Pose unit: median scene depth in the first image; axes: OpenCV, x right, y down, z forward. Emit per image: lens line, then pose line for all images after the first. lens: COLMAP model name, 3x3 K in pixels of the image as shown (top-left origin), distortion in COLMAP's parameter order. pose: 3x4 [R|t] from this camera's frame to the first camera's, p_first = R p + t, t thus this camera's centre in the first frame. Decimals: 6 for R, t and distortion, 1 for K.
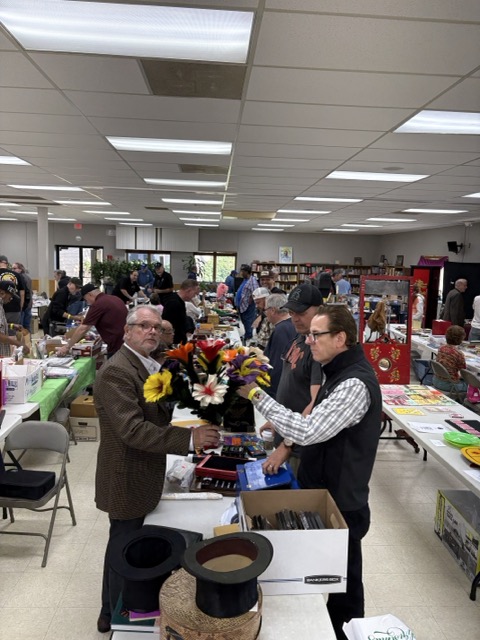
lens RADIAL K [[490.4, 0, 244.2], [0, 490.4, 319.4], [0, 0, 1]] dist [0.034489, -0.044545]
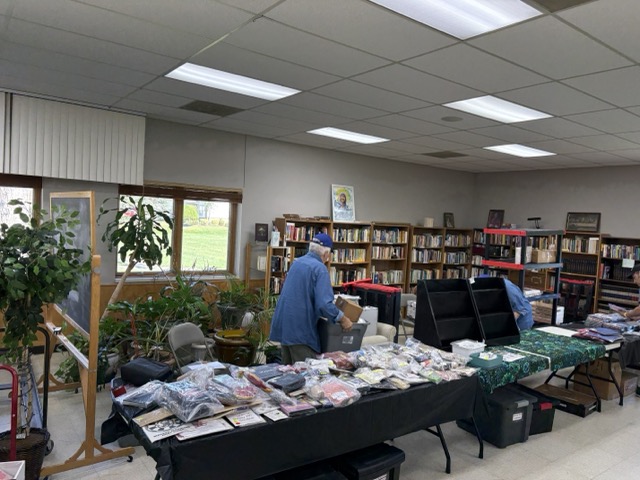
lens RADIAL K [[490.4, 0, 319.2], [0, 490.4, 240.7], [0, 0, 1]] dist [0.034489, -0.044545]
pose [[0.817656, -0.010908, 0.575604, -0.190577], [0.039948, 0.998486, -0.037826, -0.083045], [-0.574320, 0.053923, 0.816853, 0.664678]]
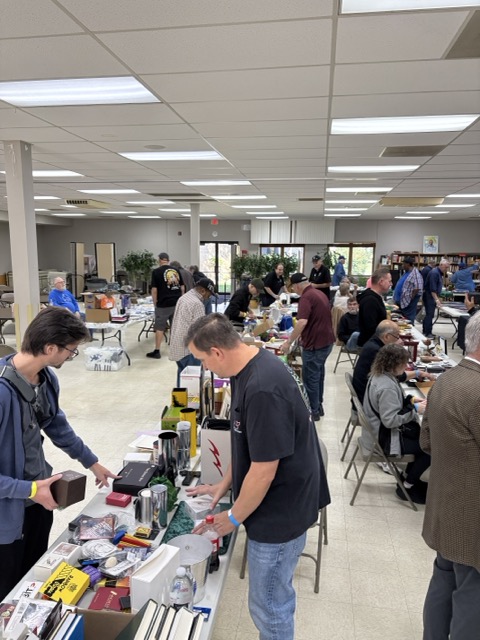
lens RADIAL K [[490.4, 0, 239.4], [0, 490.4, 321.6], [0, 0, 1]] dist [0.034489, -0.044545]
pose [[0.978654, 0.004734, -0.205462, -0.077518], [-0.000846, 0.999819, 0.019010, -0.003723], [0.205515, -0.018430, 0.978480, 0.018174]]
